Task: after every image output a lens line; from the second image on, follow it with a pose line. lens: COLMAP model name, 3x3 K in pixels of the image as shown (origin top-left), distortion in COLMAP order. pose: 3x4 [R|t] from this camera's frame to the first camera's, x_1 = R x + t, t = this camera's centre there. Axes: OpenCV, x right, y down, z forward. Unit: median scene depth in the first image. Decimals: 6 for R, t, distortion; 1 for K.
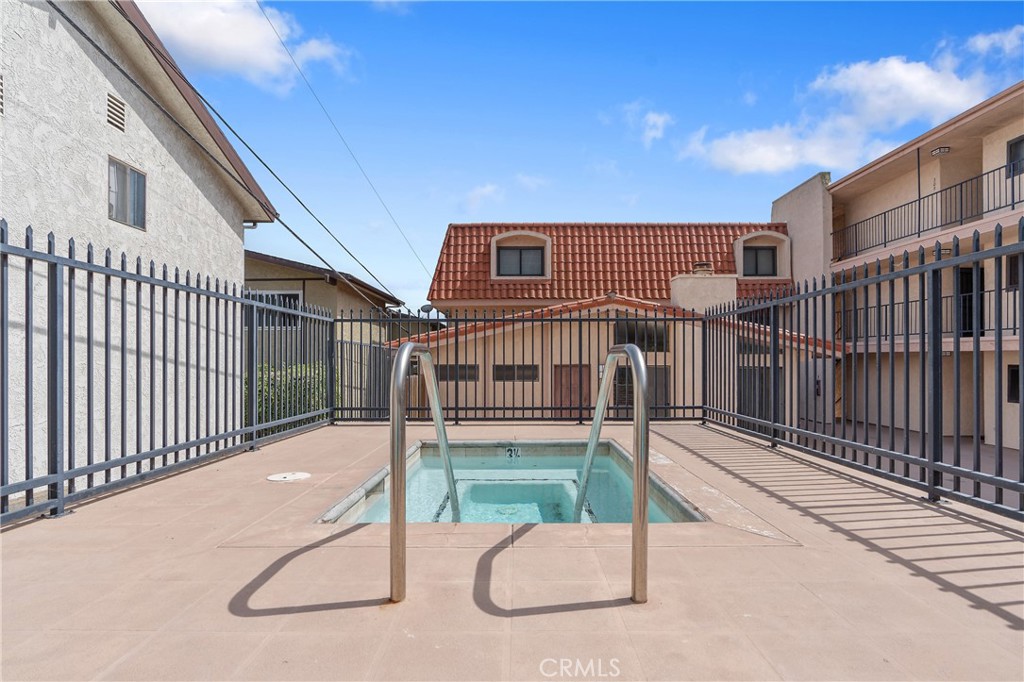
lens RADIAL K [[514.9, 0, 514.0], [0, 514.9, 359.4], [0, 0, 1]] dist [-0.001306, 0.000165]
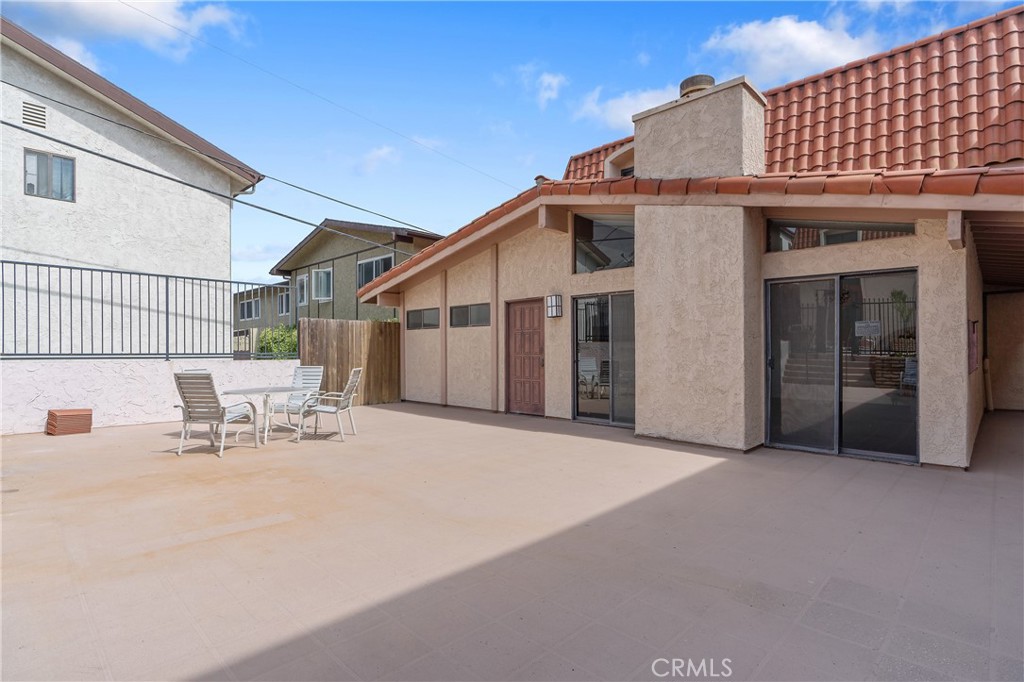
lens RADIAL K [[507.2, 0, 510.4], [0, 507.2, 348.8], [0, 0, 1]] dist [-0.003055, 0.000801]
pose [[0.721697, -0.004867, -0.692192, 0.385441], [0.006614, 0.999978, -0.000136, 0.051488], [0.692178, -0.004480, 0.721713, 0.338347]]
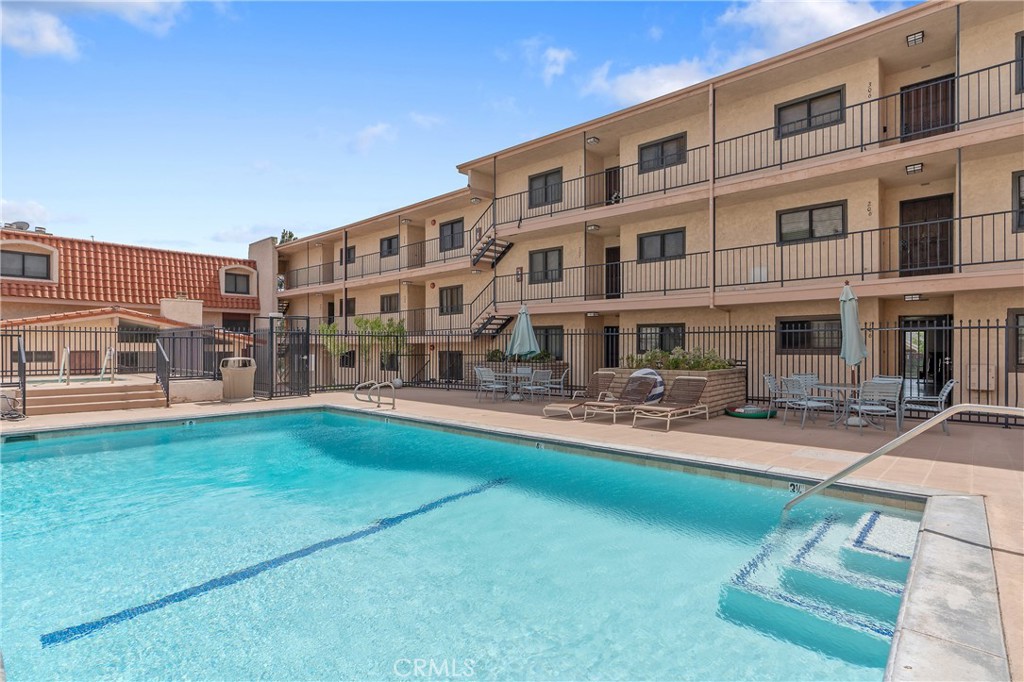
lens RADIAL K [[507.2, 0, 510.4], [0, 507.2, 348.8], [0, 0, 1]] dist [-0.003055, 0.000801]
pose [[0.670150, 0.000071, 0.742225, -0.103817], [-0.004350, 0.999983, 0.003832, -0.005276], [-0.742213, -0.005797, 0.670139, -0.637818]]
